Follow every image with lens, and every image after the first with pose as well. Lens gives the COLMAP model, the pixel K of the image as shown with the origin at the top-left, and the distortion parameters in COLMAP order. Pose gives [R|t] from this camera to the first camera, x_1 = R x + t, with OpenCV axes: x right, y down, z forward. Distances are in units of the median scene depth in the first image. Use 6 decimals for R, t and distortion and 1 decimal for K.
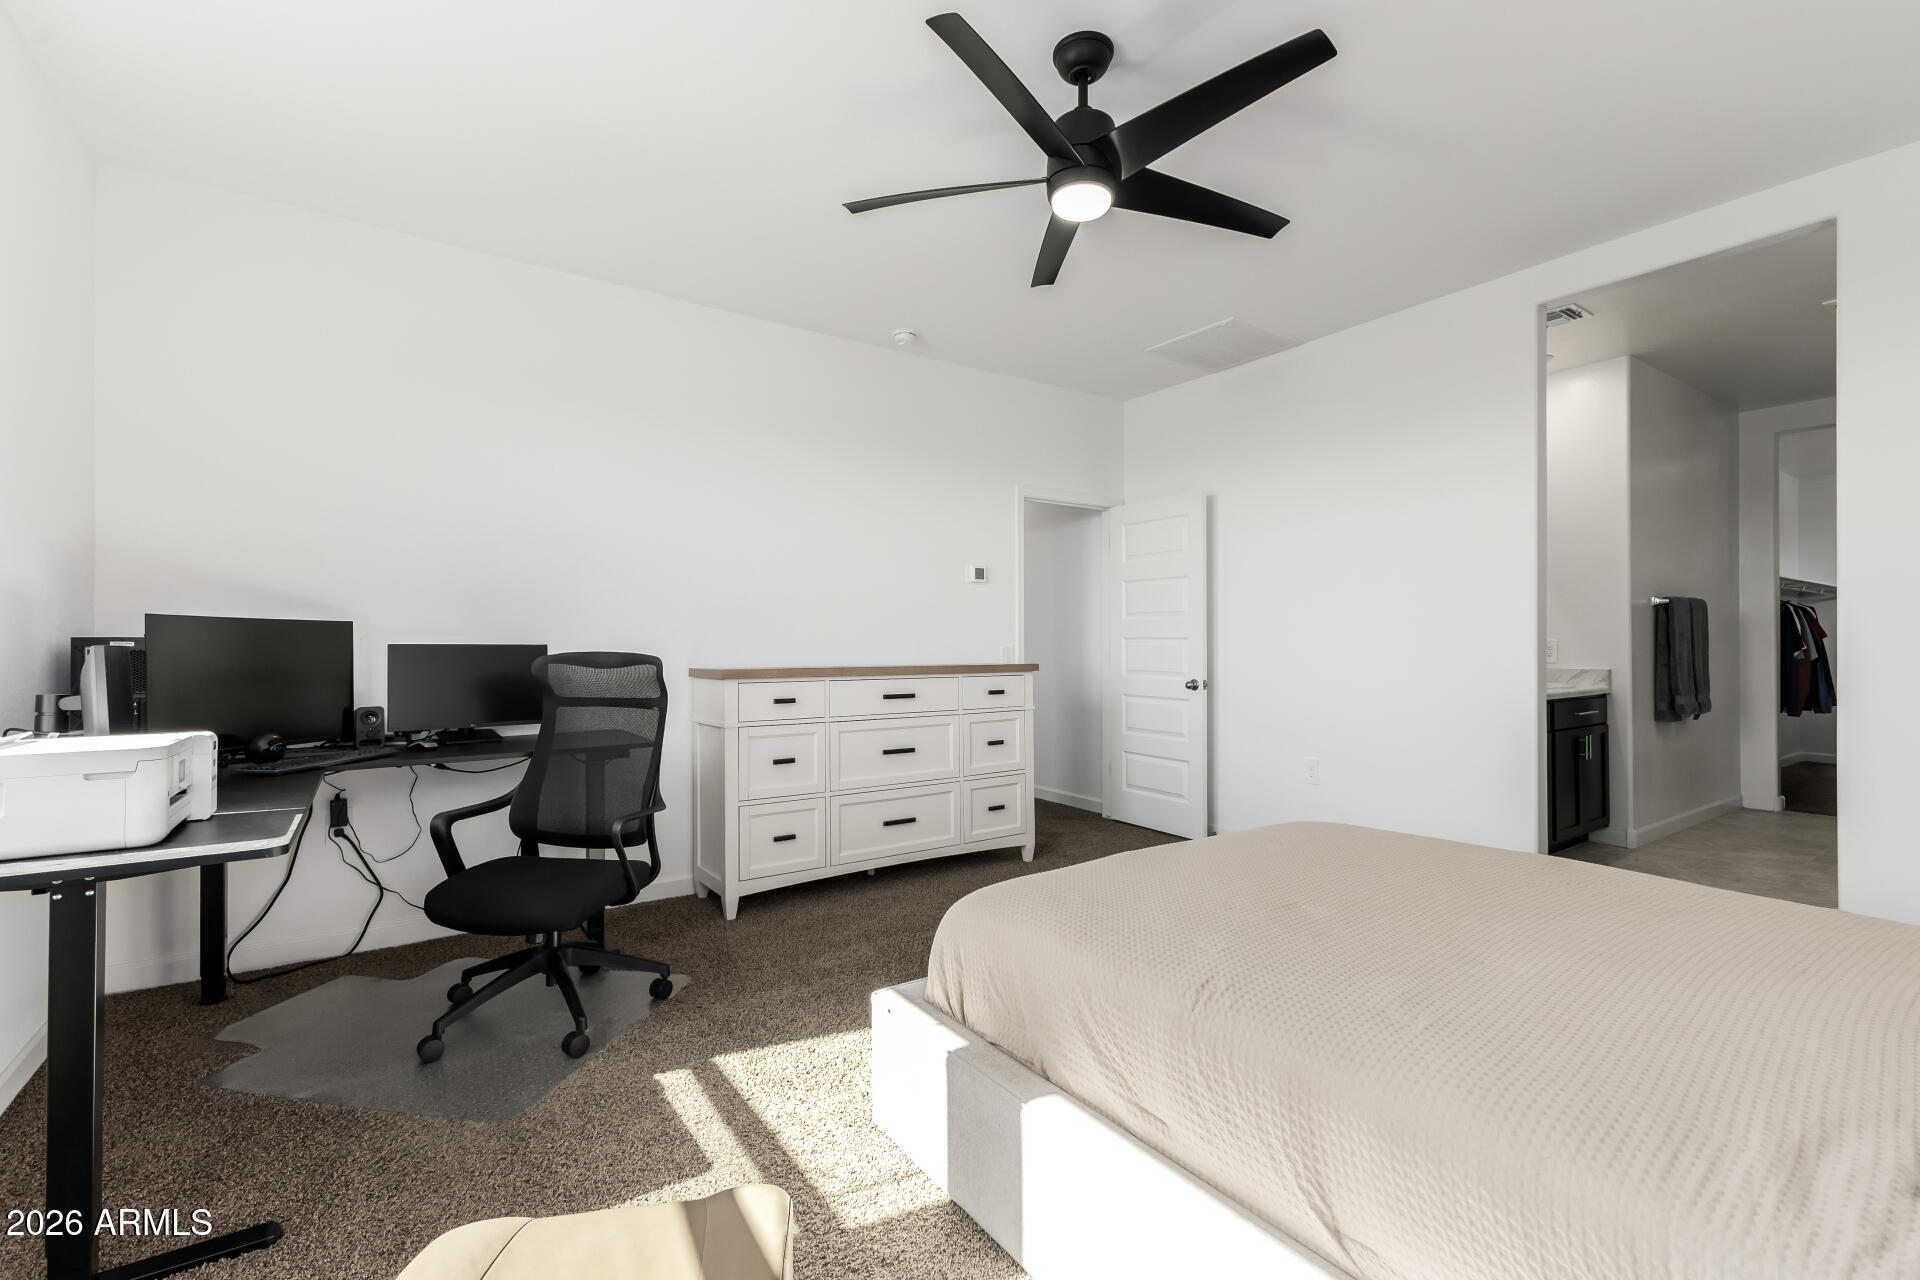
lens RADIAL K [[826.1, 0, 959.4], [0, 826.1, 638.9], [0, 0, 1]] dist [0.008768, -0.000082]
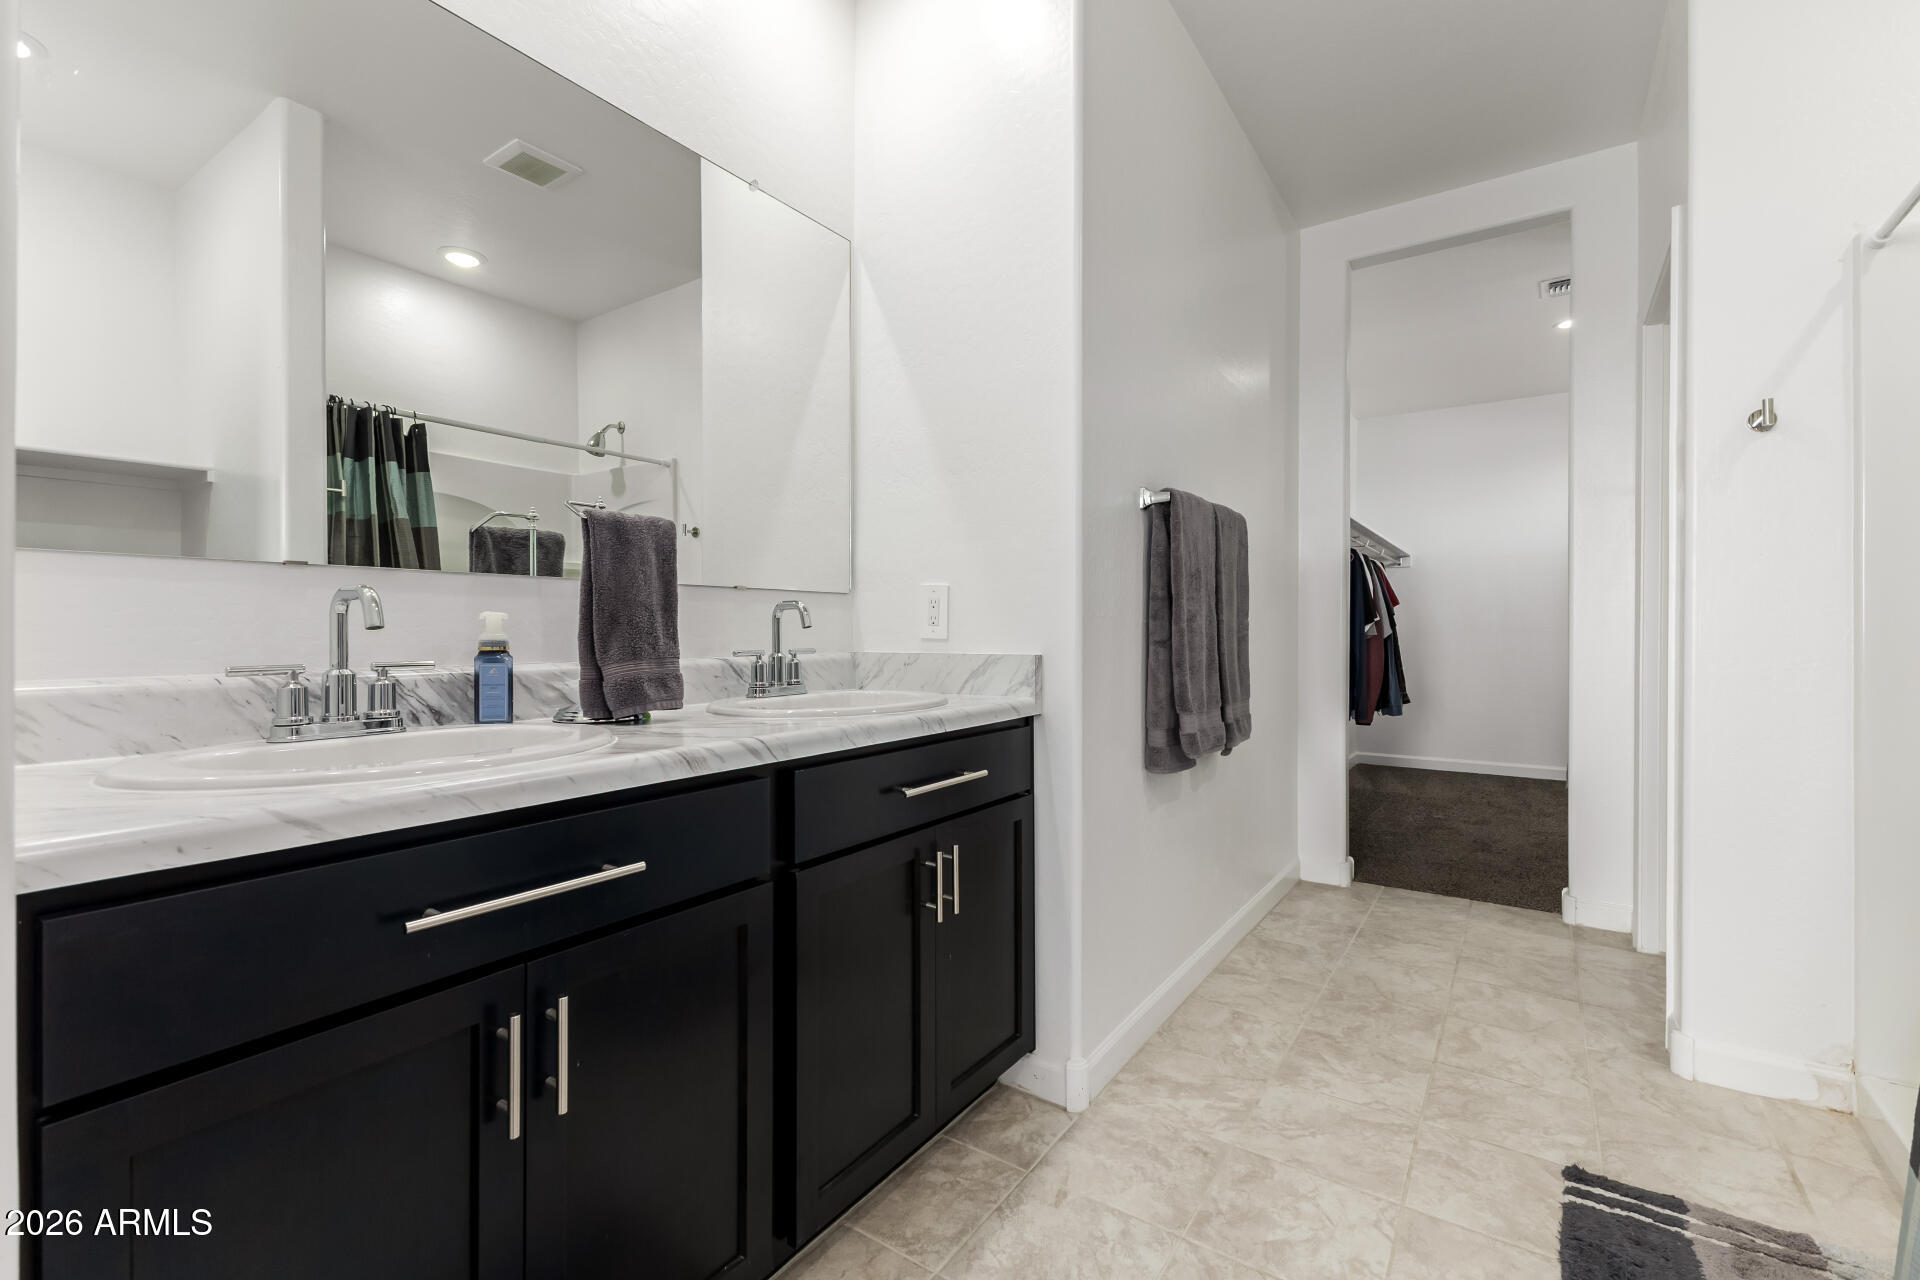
lens RADIAL K [[832.5, 0, 960.0], [0, 832.5, 640.0], [0, 0, 1]] dist [0.000531, -0.000107]
pose [[0.936380, -0.004456, 0.350961, 0.572341], [-0.000411, 0.999905, 0.013793, 0.022202], [-0.350989, -0.013059, 0.936289, 0.601777]]
